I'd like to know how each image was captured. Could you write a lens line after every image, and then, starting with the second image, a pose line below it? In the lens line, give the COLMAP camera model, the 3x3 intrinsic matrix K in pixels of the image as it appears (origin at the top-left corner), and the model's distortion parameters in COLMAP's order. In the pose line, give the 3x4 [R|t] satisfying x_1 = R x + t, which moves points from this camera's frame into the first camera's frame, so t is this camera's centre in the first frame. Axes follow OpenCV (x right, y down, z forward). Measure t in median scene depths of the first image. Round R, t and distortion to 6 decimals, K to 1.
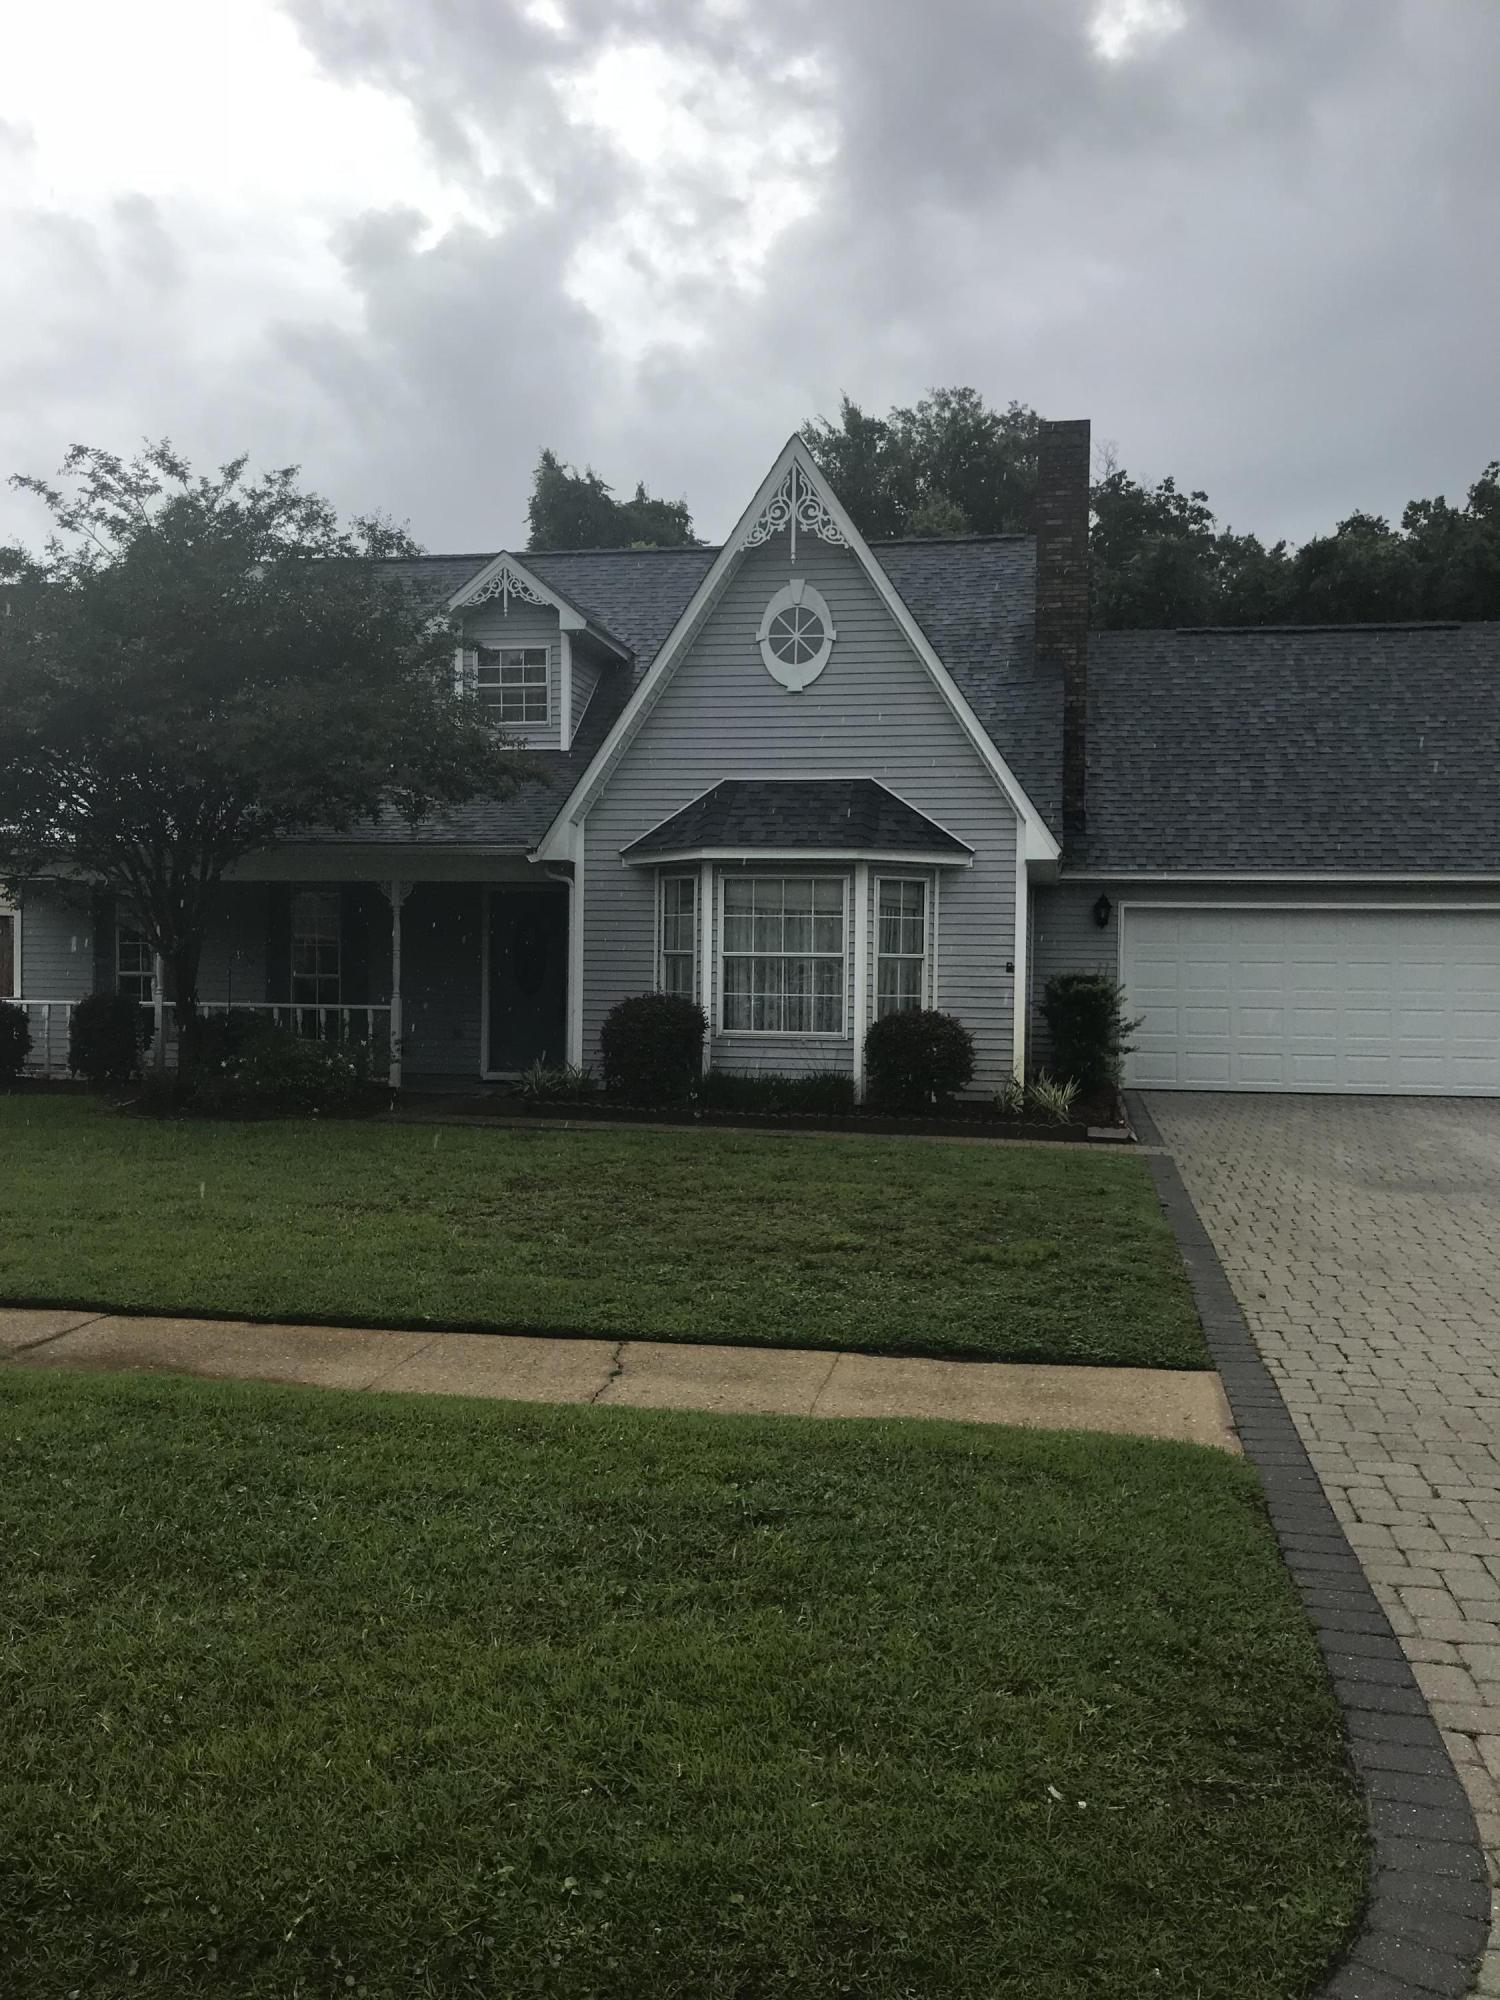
lens RADIAL K [[1621.4, 0, 746.2], [0, 1621.4, 1026.8], [0, 0, 1]] dist [0.009514, -0.001209]
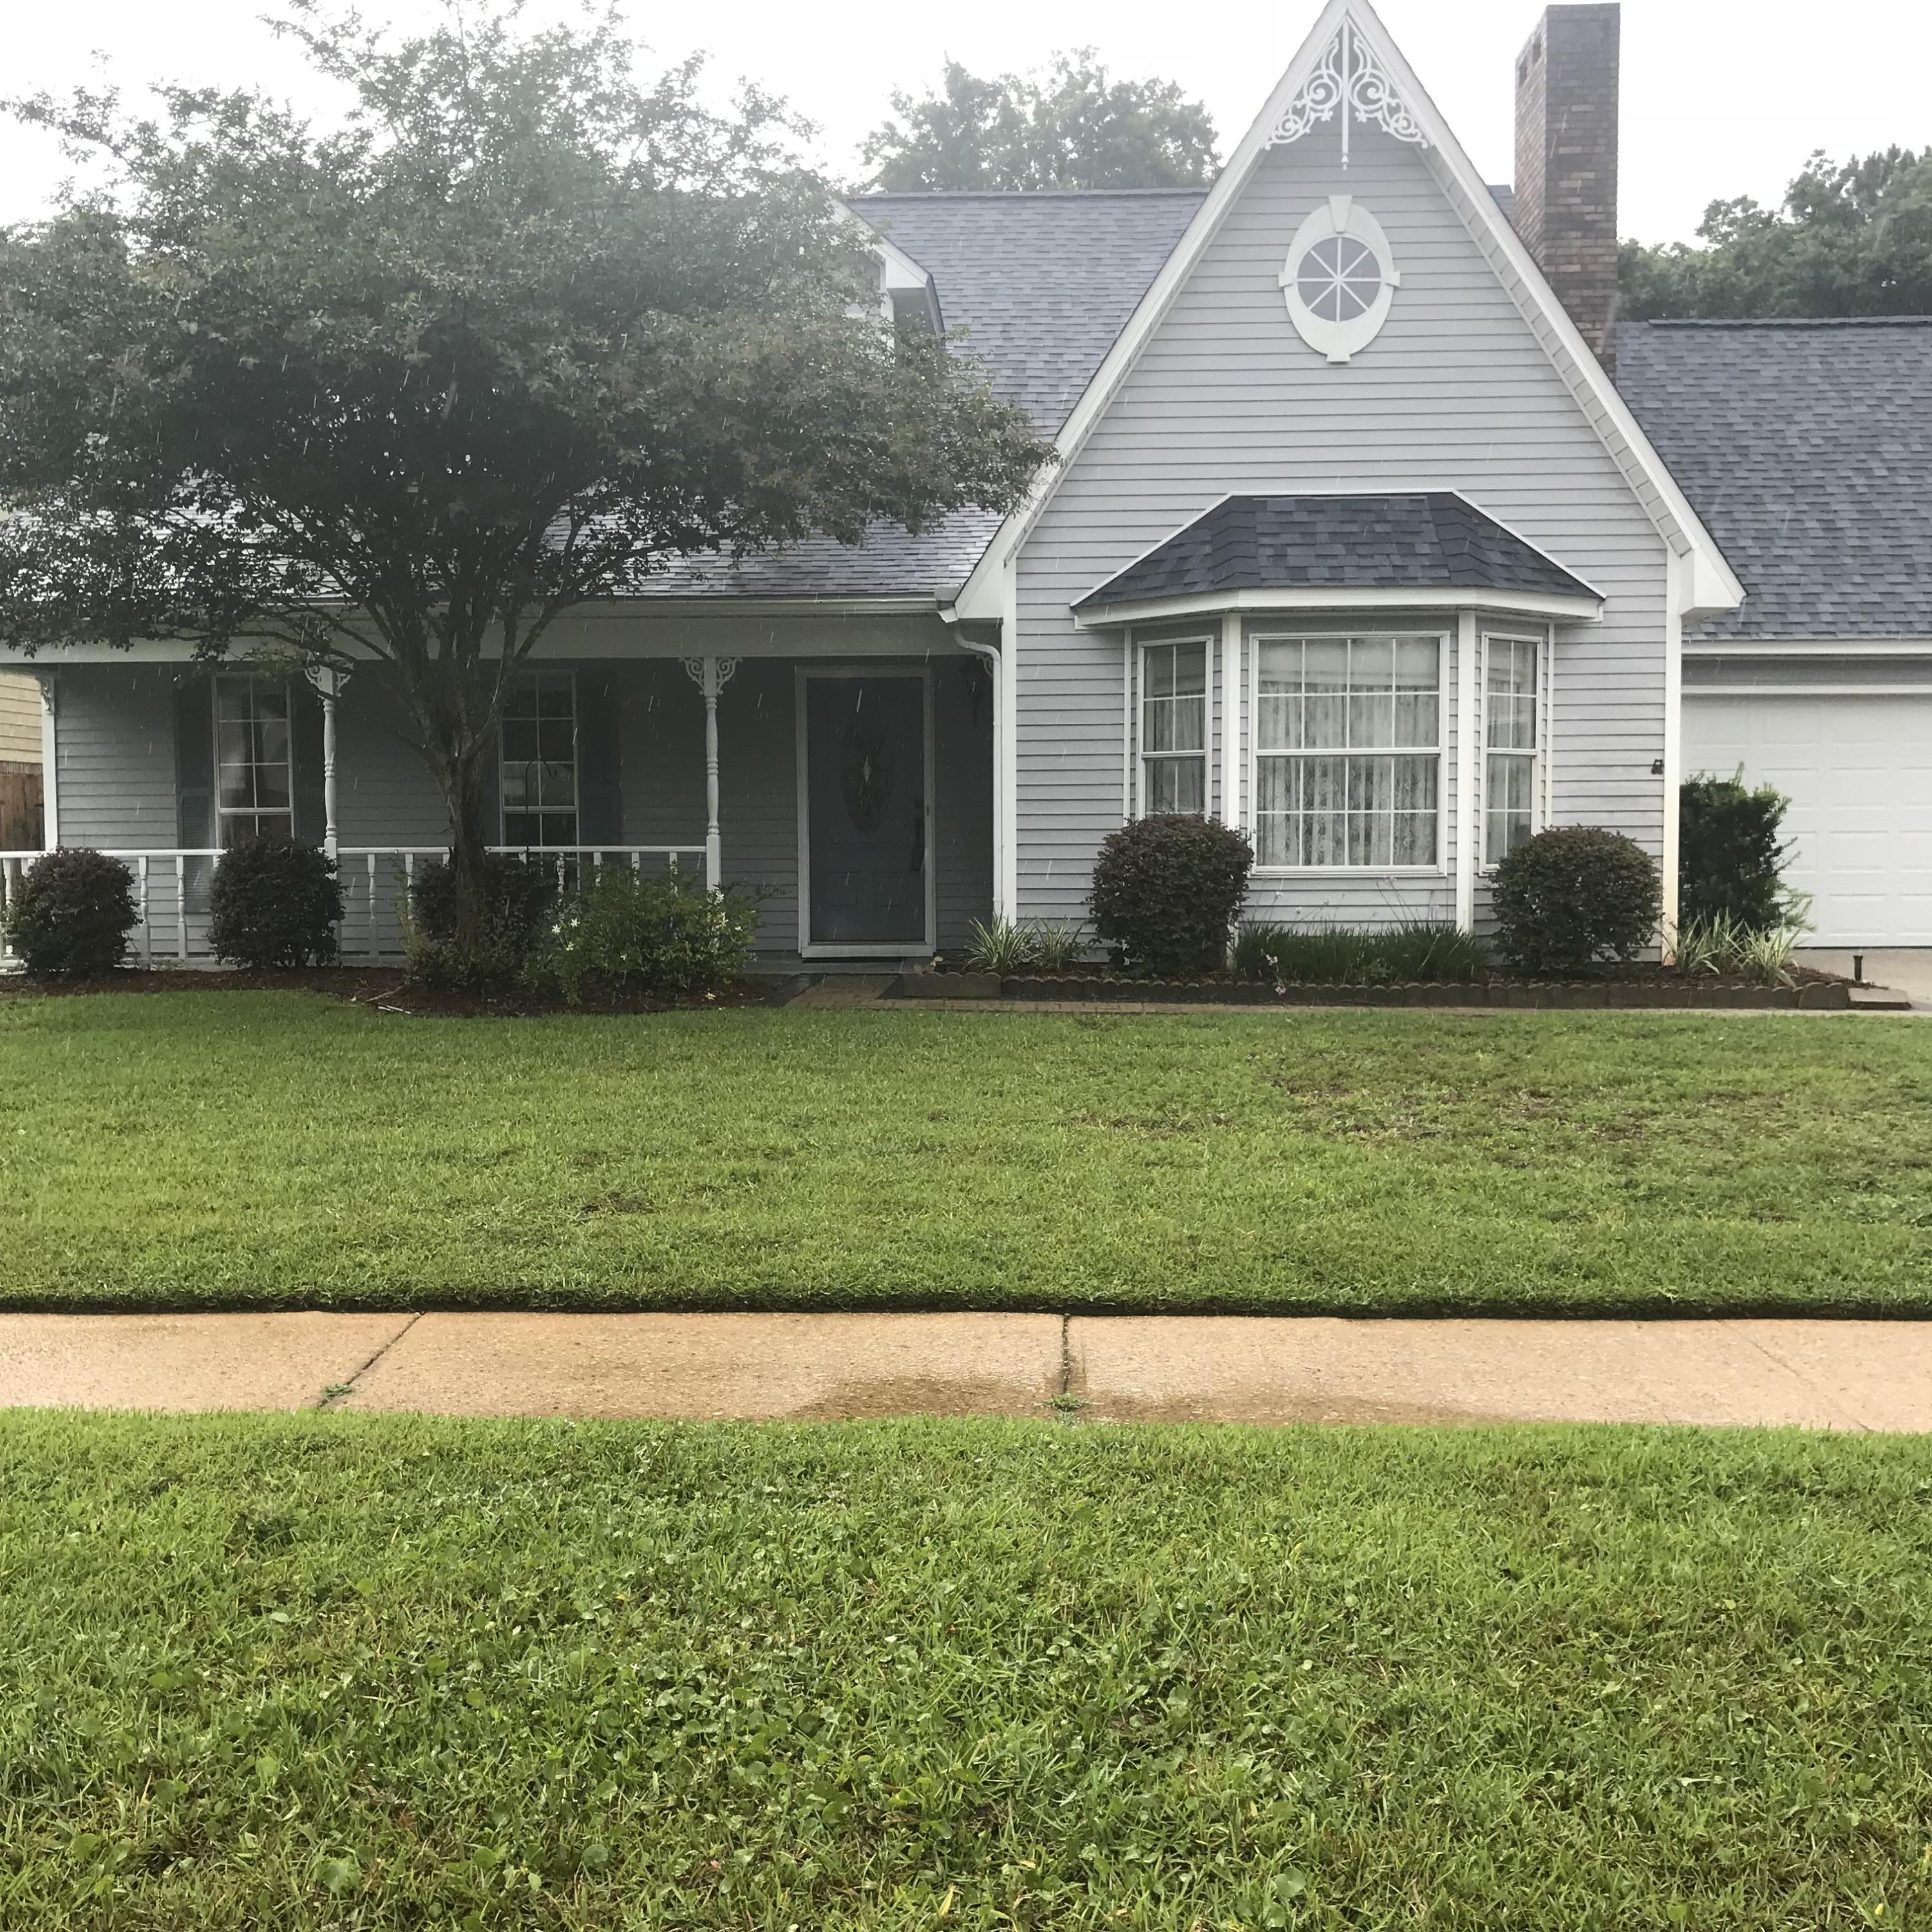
lens RADIAL K [[2133.2, 0, 903.2], [0, 2133.2, 943.8], [0, 0, 1]] dist [0.011595, -0.026004]
pose [[0.990327, -0.025824, 0.136330, -0.283095], [0.025519, 0.999666, 0.003981, 0.027261], [-0.136387, -0.000464, 0.990656, 0.149045]]
